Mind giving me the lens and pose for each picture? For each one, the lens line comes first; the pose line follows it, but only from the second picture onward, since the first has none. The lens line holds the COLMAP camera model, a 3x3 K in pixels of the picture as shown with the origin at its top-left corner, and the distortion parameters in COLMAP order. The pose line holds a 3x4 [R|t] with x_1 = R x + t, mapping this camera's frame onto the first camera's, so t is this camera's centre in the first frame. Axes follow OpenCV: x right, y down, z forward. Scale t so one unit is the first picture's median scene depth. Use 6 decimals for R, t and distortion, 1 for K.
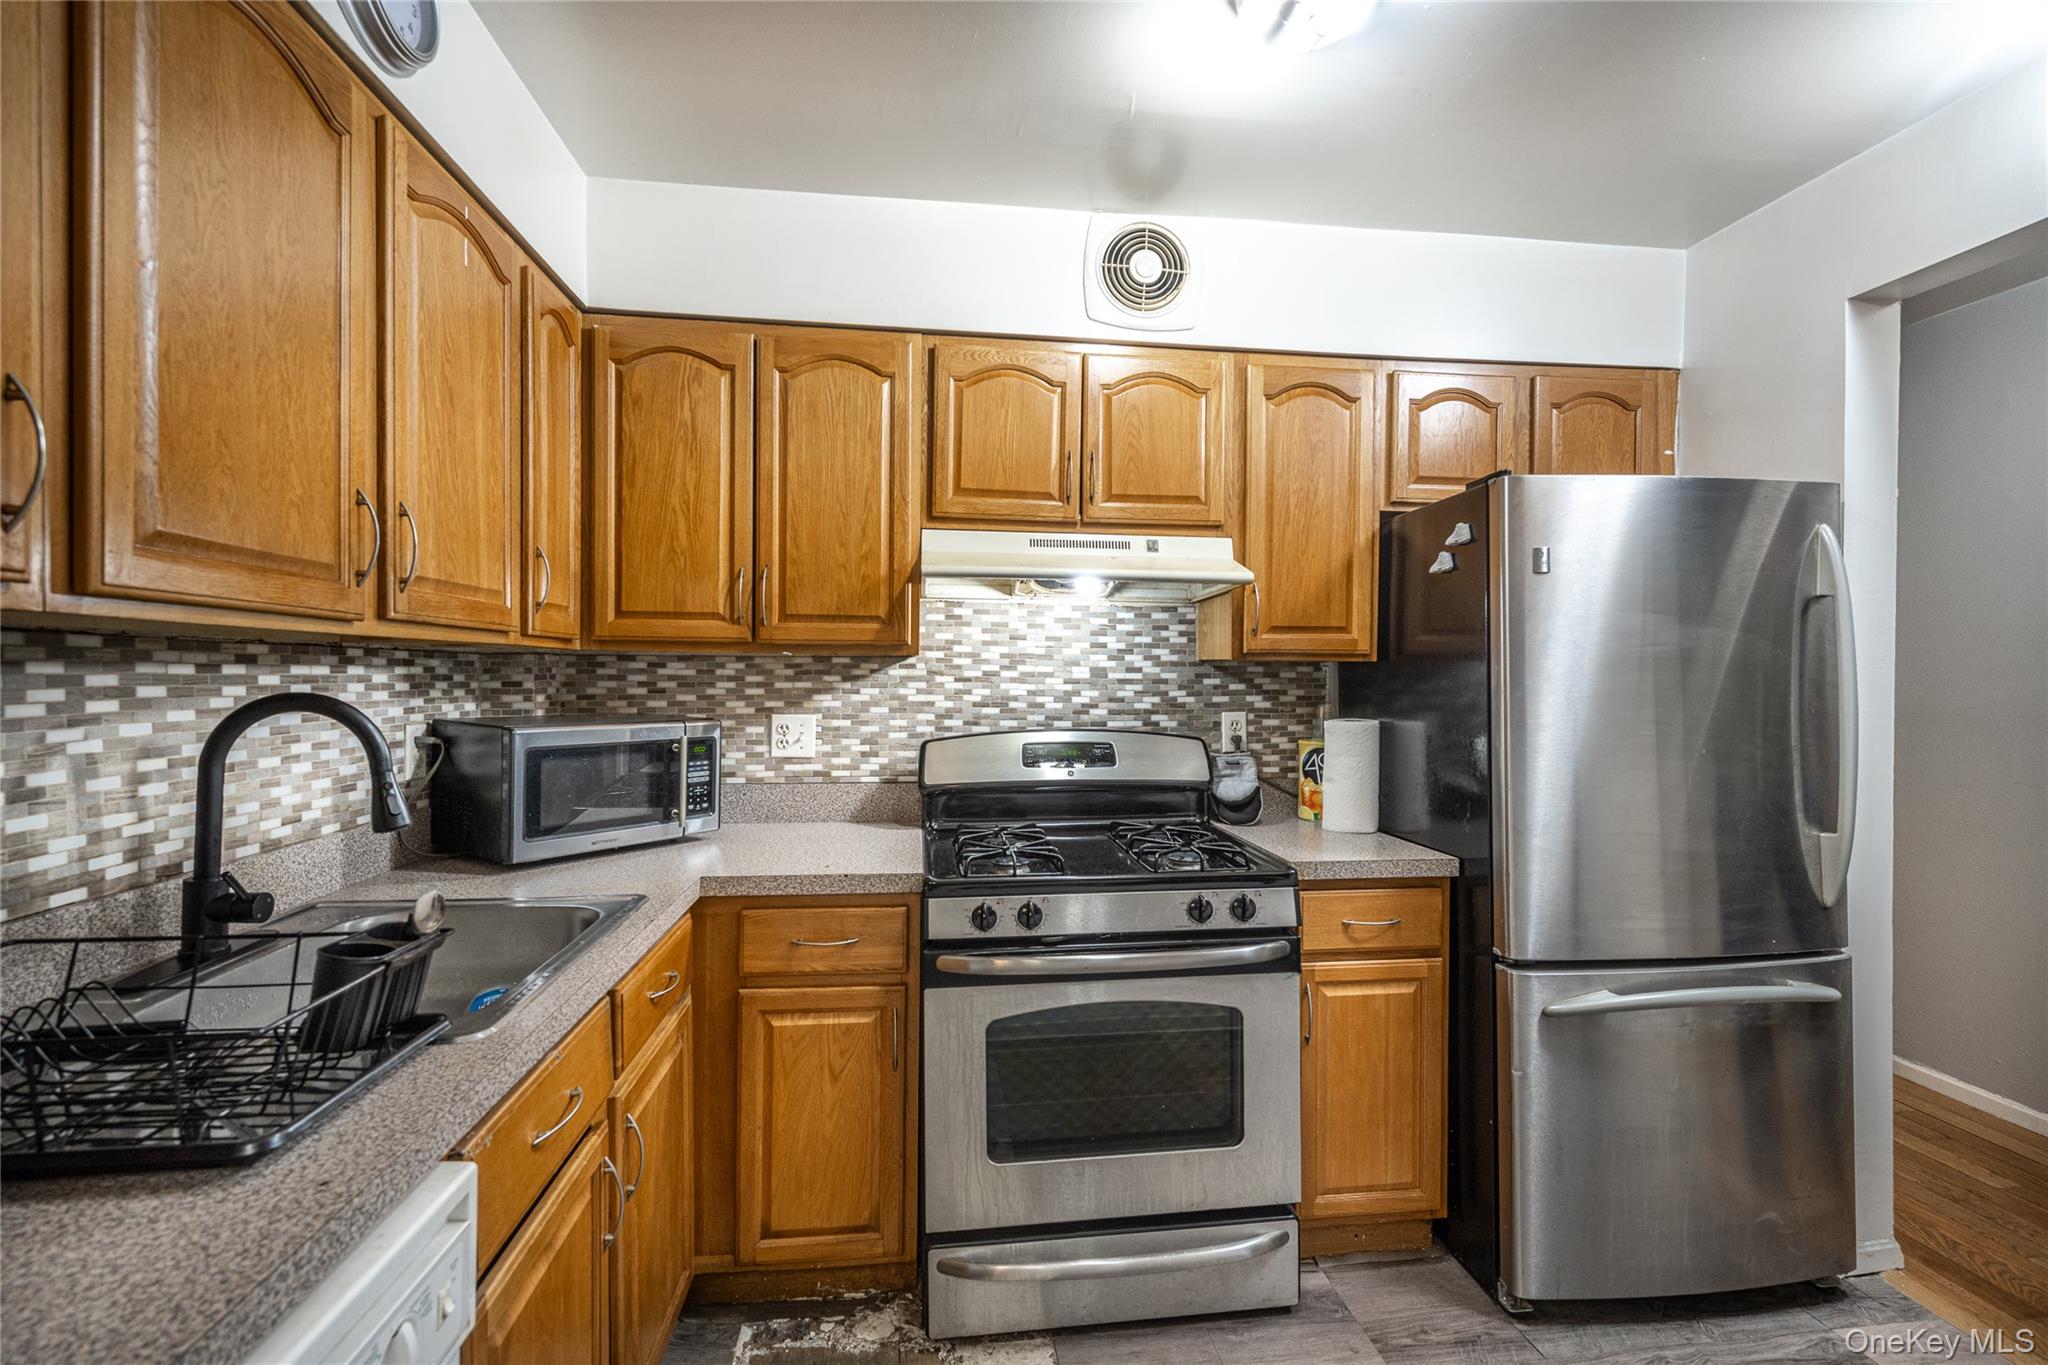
lens RADIAL K [[874.4, 0, 1039.6], [0, 874.4, 680.4], [0, 0, 1]] dist [0.003292, 0.000749]
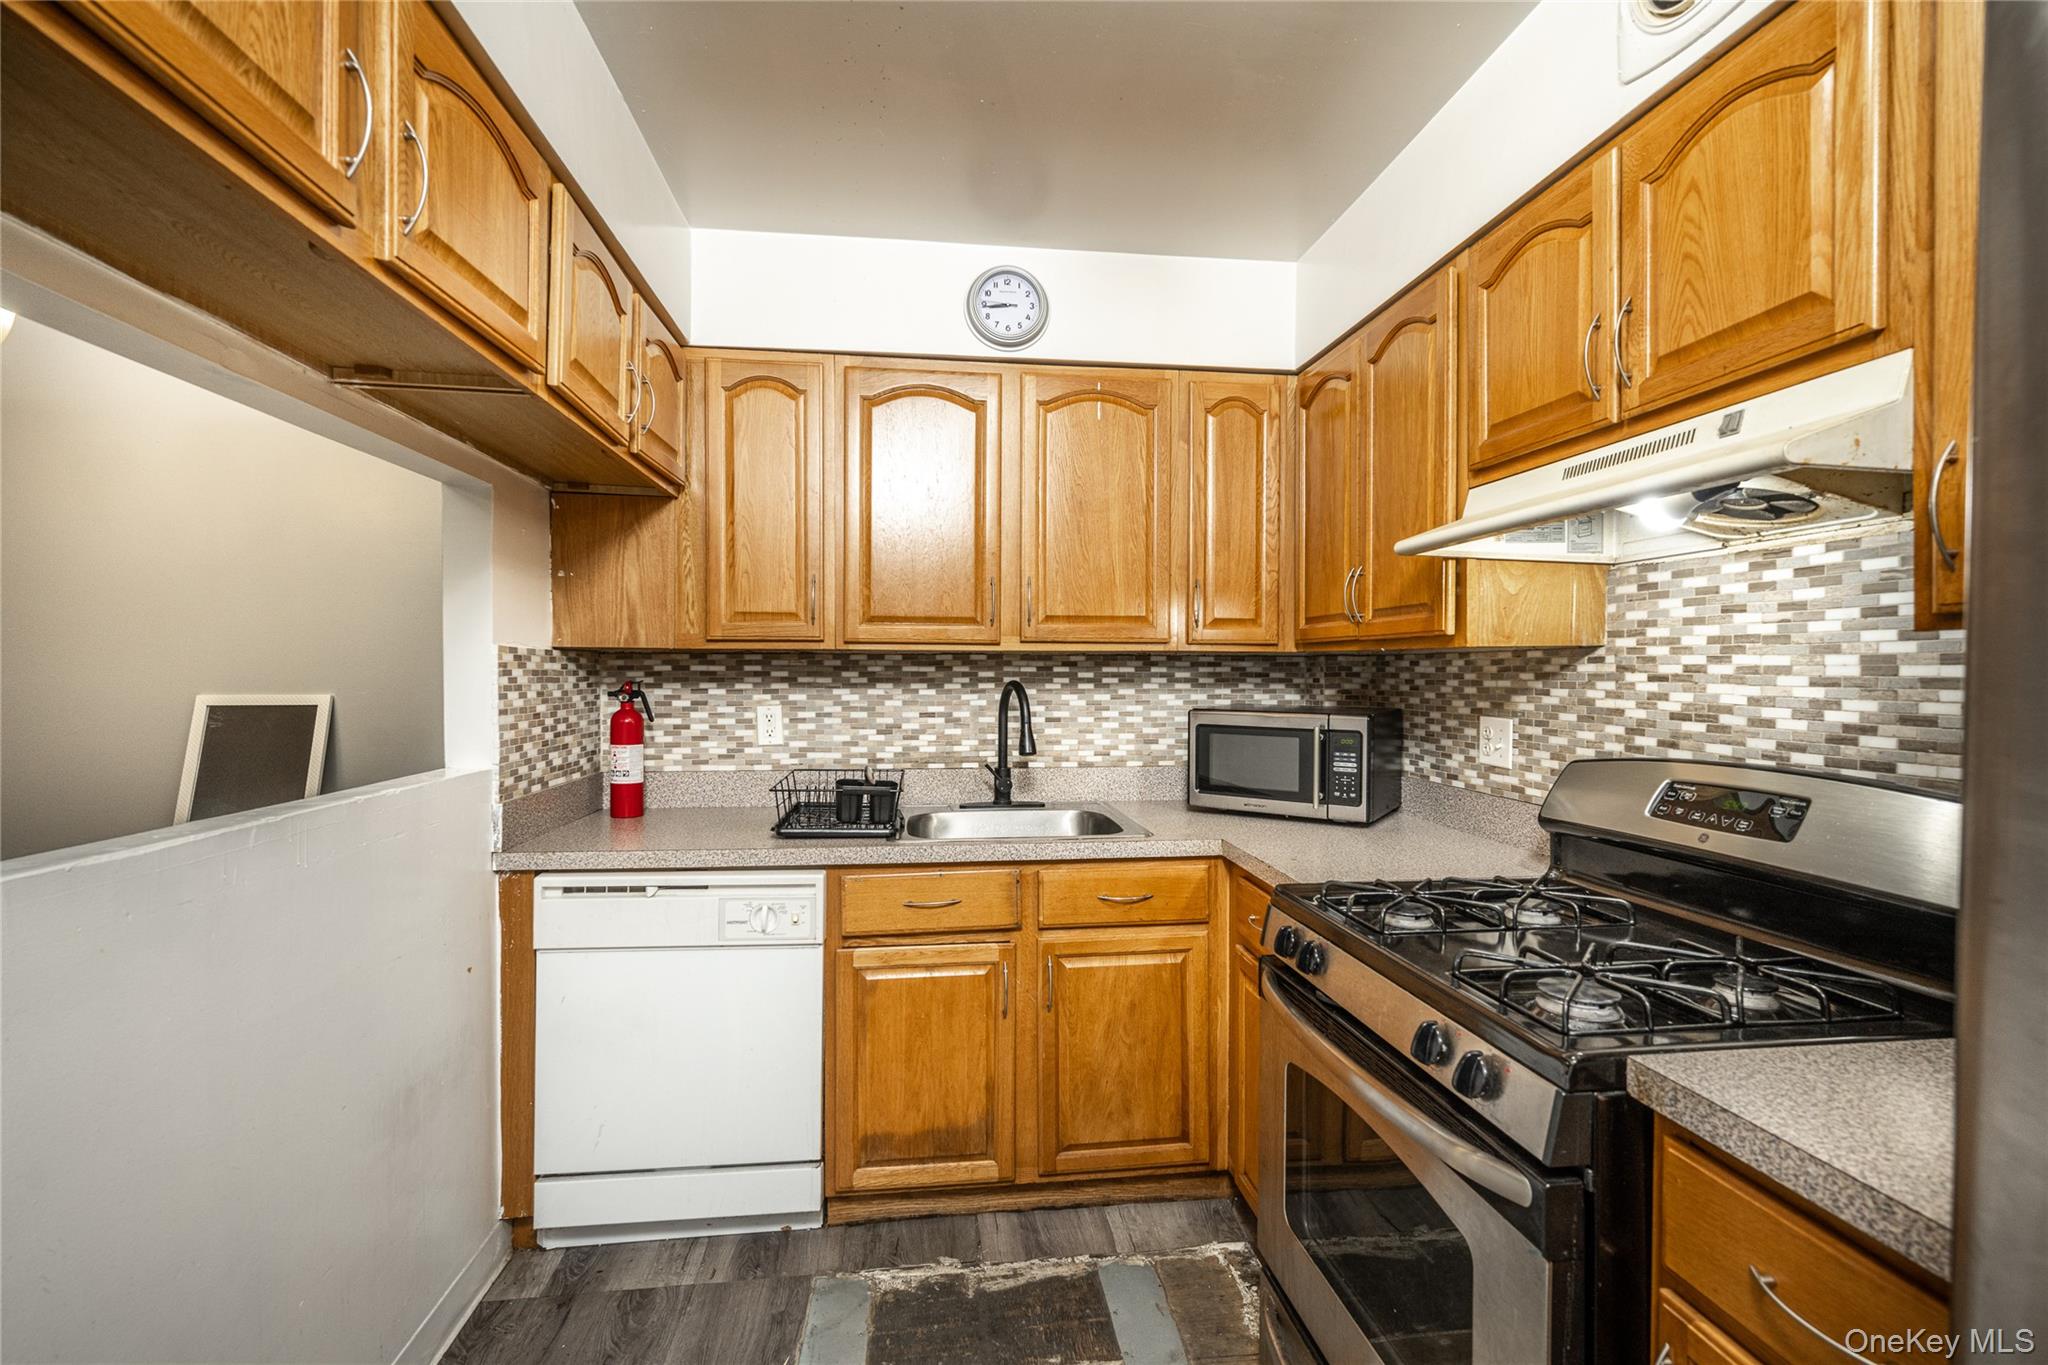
lens RADIAL K [[874.4, 0, 1010.8], [0, 874.4, 681.0], [0, 0, 1]] dist [0.003292, 0.000749]
pose [[0.009689, 0.005954, -0.999935, 0.581291], [-0.008836, 0.999944, 0.005869, 0.001676], [0.999914, 0.008779, 0.009741, 0.498359]]
